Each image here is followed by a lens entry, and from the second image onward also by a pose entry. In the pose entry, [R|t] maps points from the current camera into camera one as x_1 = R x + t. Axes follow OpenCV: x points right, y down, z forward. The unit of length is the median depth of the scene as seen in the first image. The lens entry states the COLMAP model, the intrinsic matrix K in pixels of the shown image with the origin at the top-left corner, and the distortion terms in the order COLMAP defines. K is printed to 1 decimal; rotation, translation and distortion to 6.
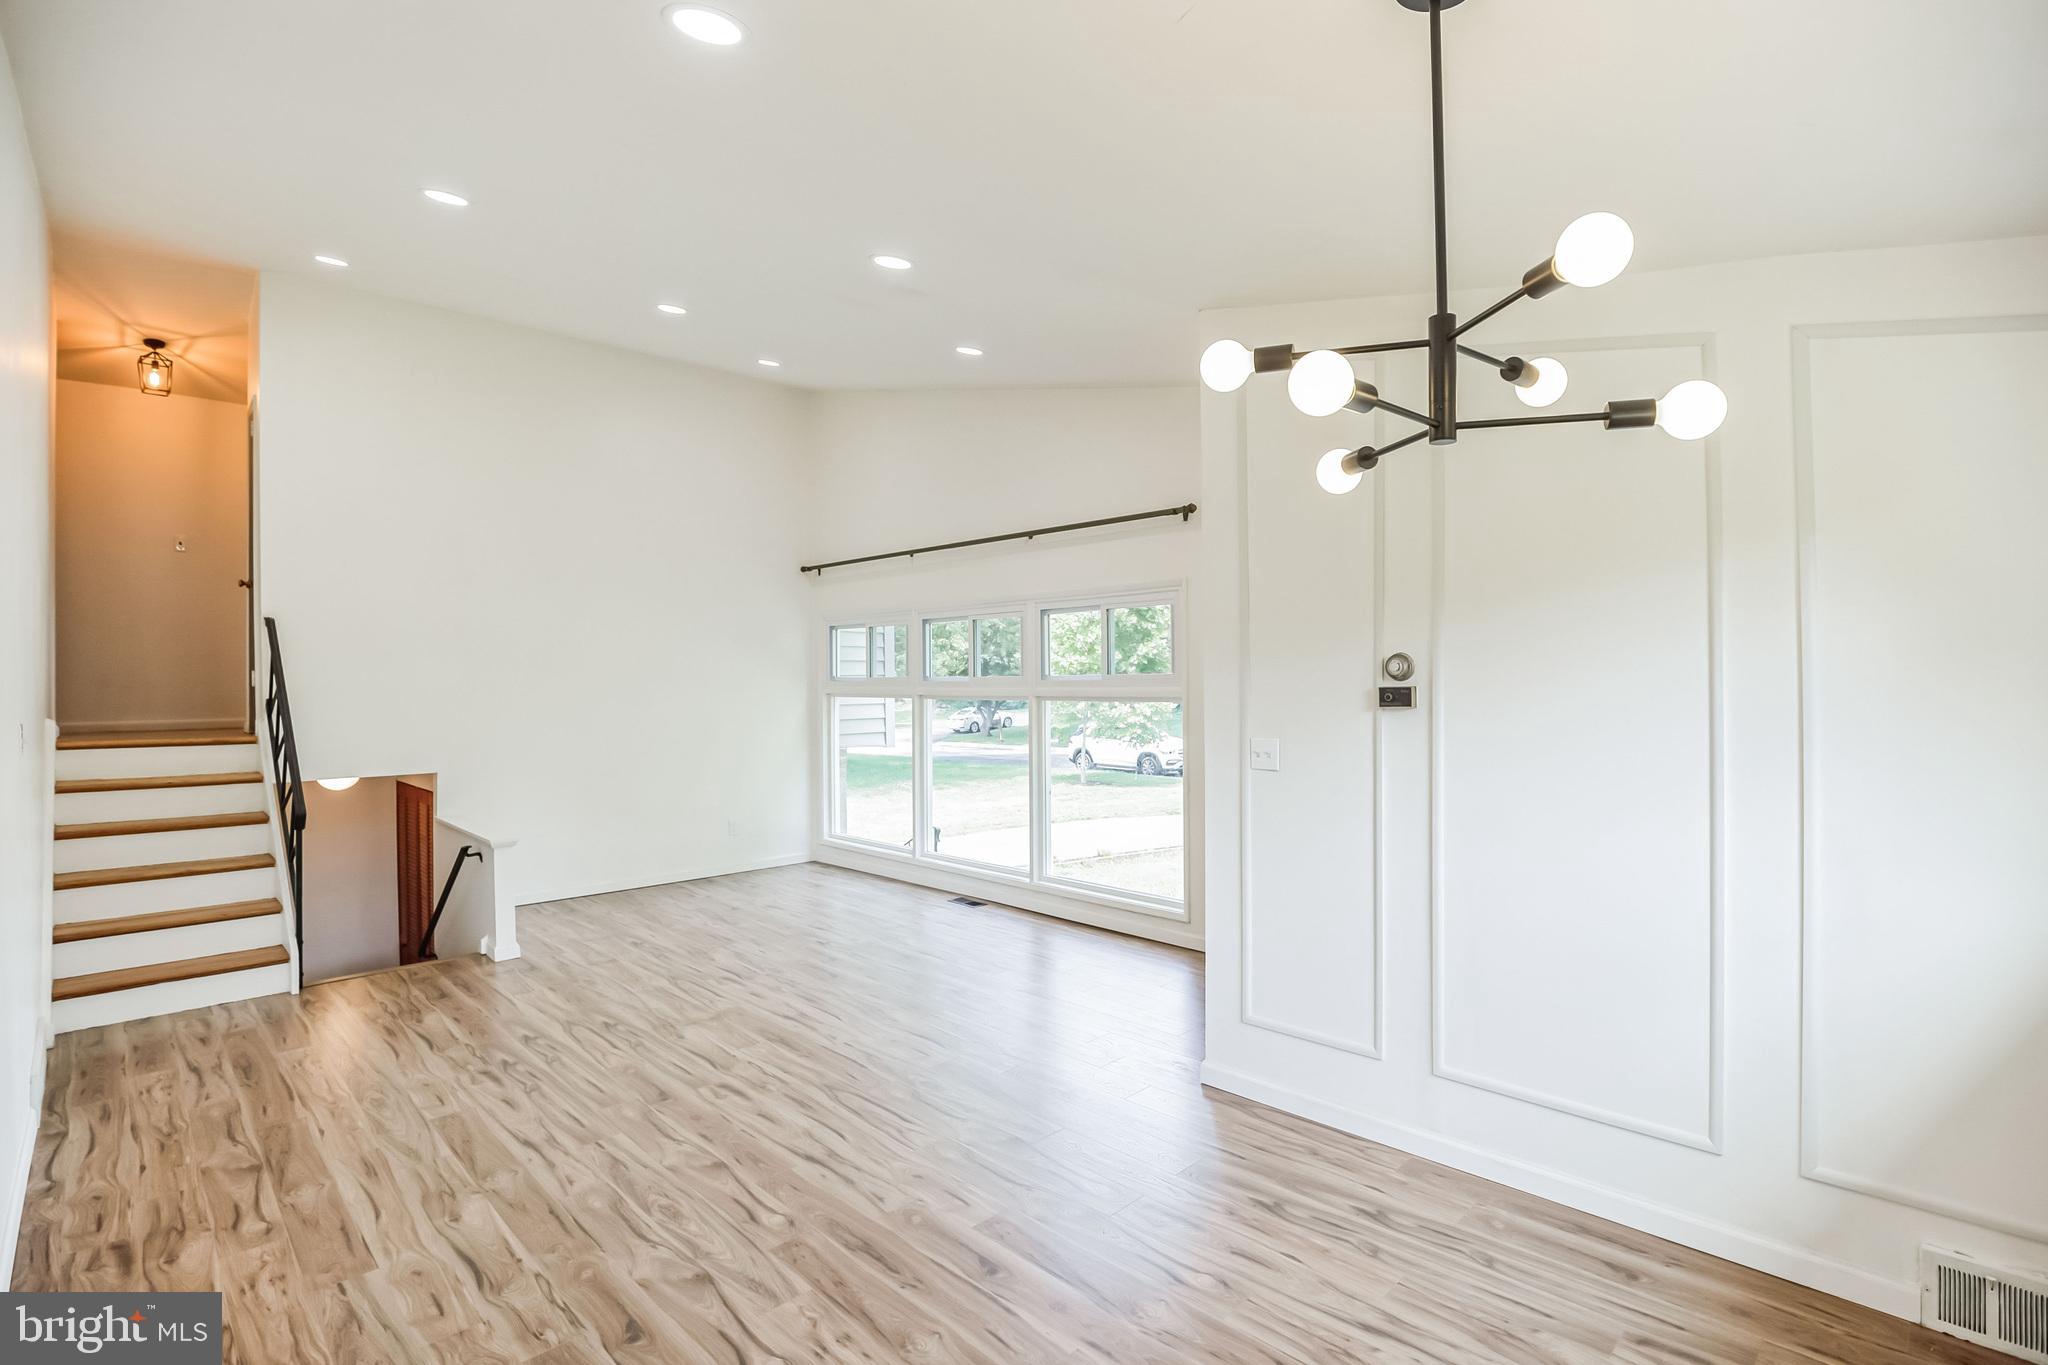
lens RADIAL K [[960.3, 0, 1013.6], [0, 960.3, 674.8], [0, 0, 1]] dist [-0.036980, 0.007008]
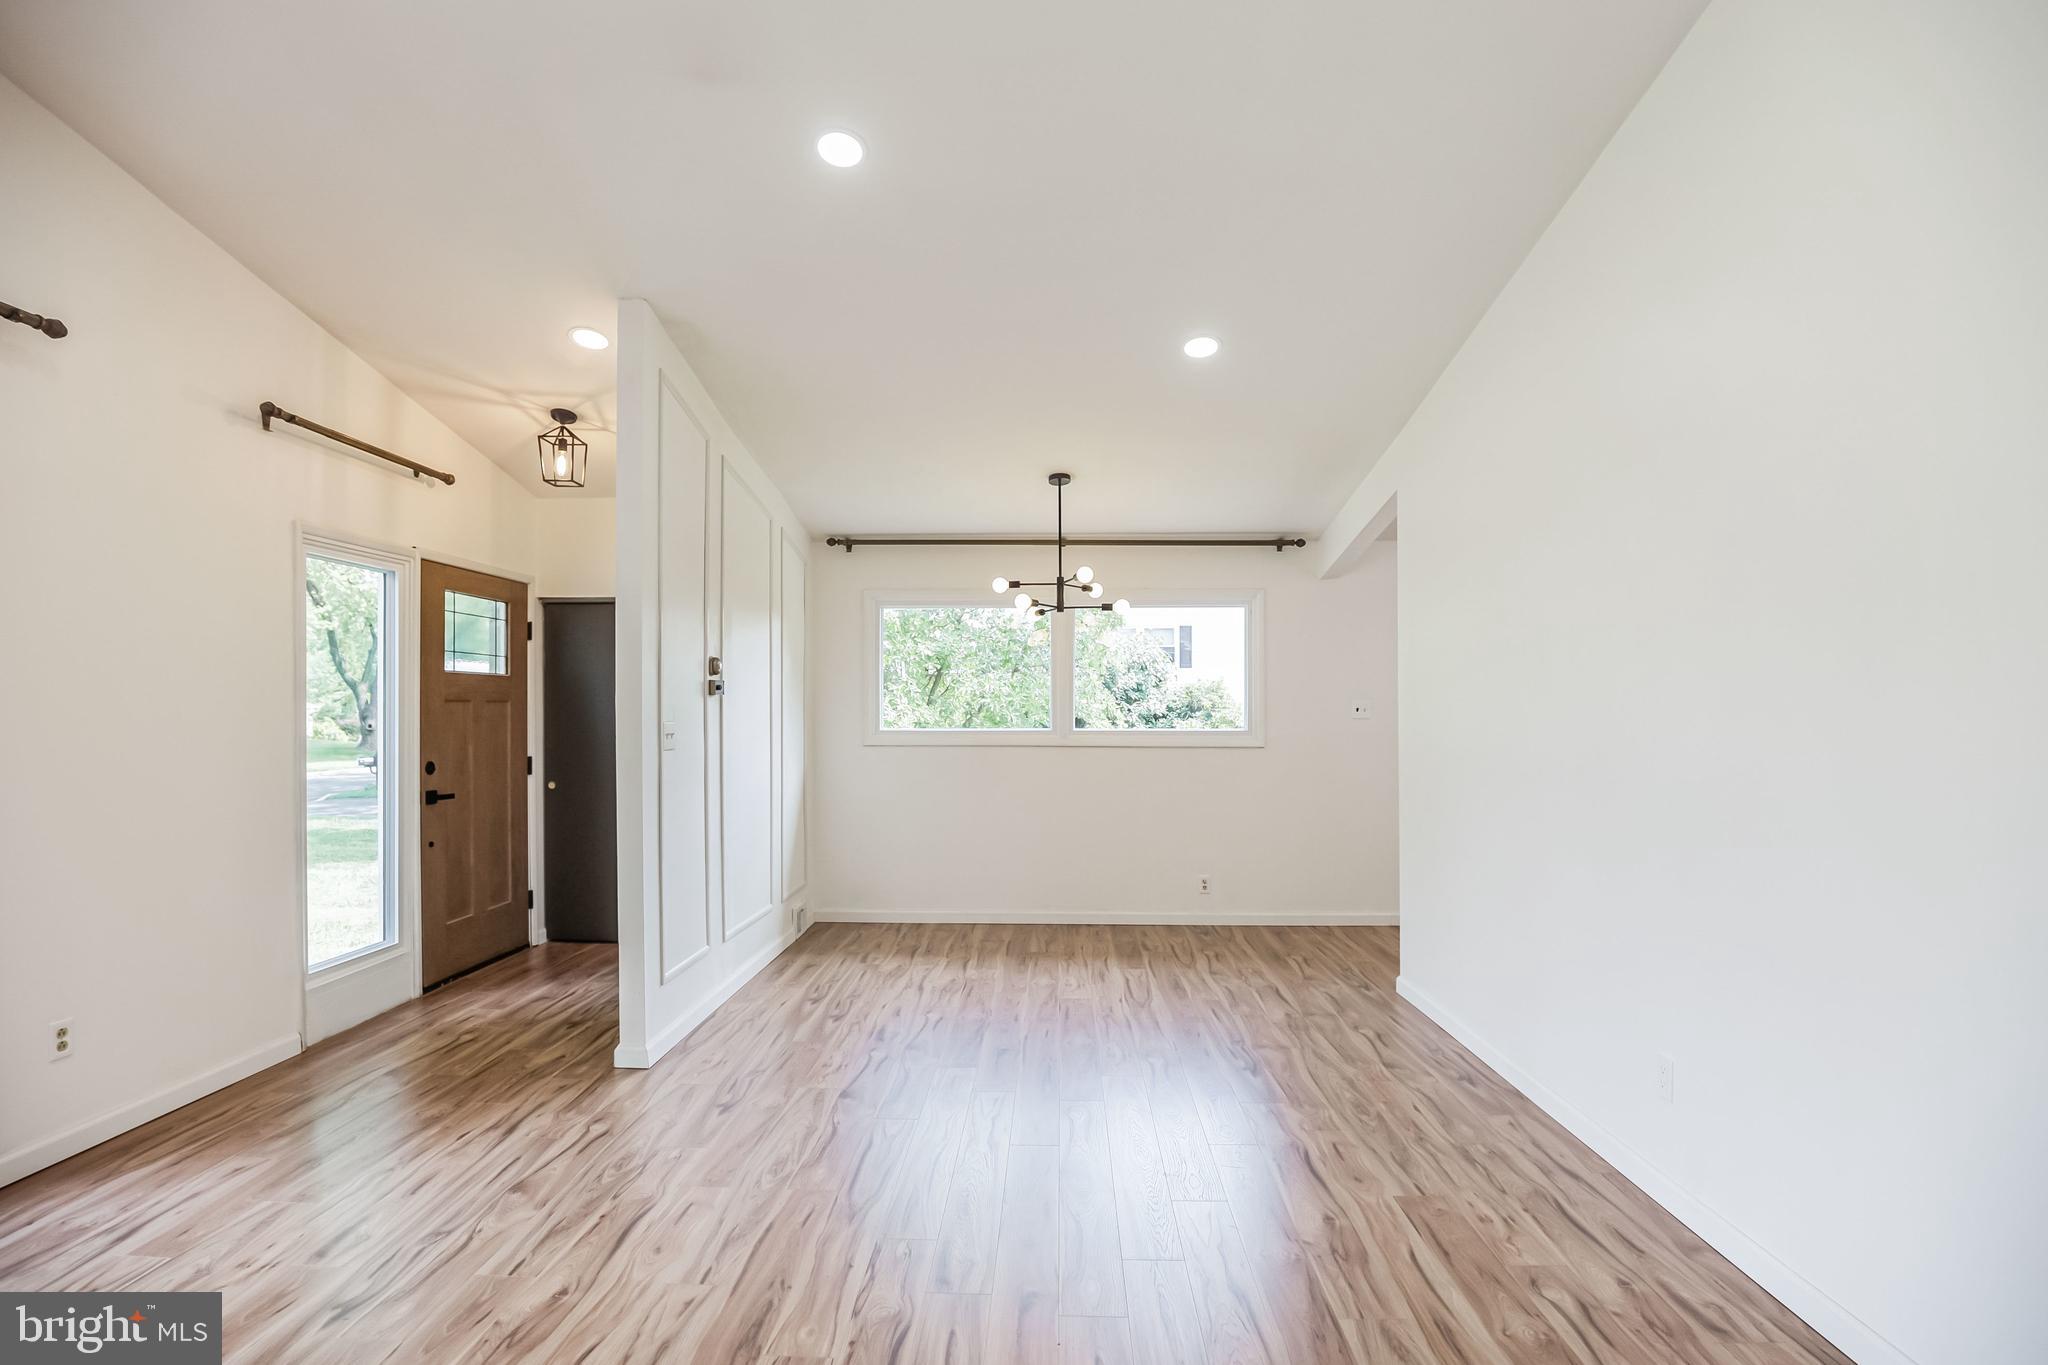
lens RADIAL K [[969.7, 0, 1034.6], [0, 969.7, 713.6], [0, 0, 1]] dist [-0.035882, 0.005785]
pose [[-0.700938, 0.008105, 0.713176, -0.681112], [0.003955, 0.999964, -0.007477, 0.053669], [-0.713211, -0.002420, -0.700945, 1.191972]]
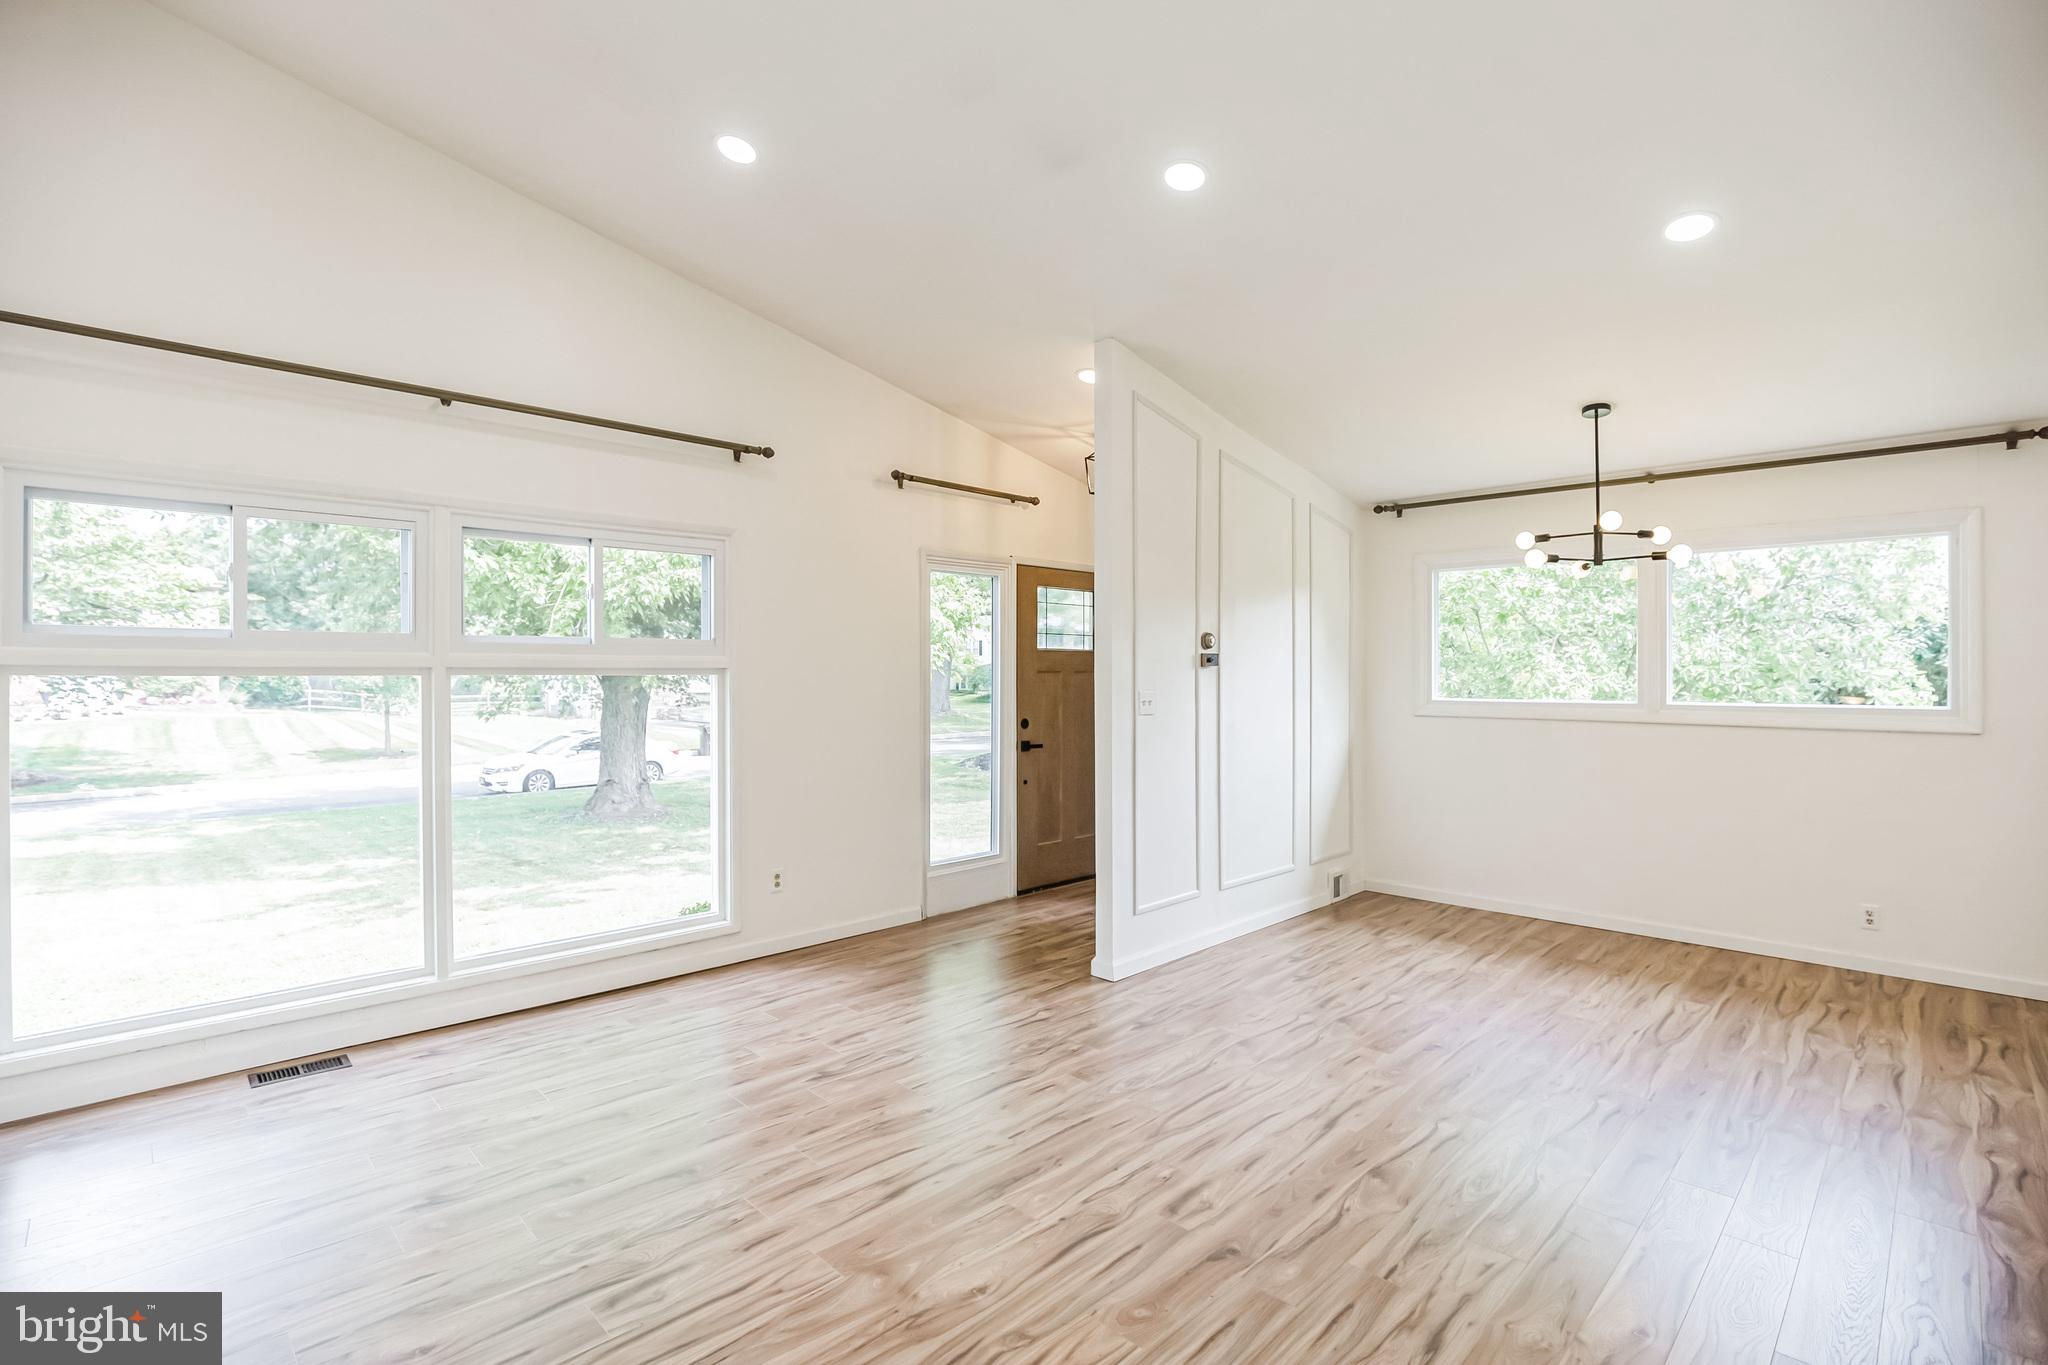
lens RADIAL K [[960.3, 0, 1013.6], [0, 960.3, 674.8], [0, 0, 1]] dist [-0.036980, 0.007008]
pose [[-0.006739, 0.009761, 0.999930, -0.844084], [-0.003495, 0.999946, -0.009785, 0.046275], [-0.999971, -0.003560, -0.006705, 0.953511]]
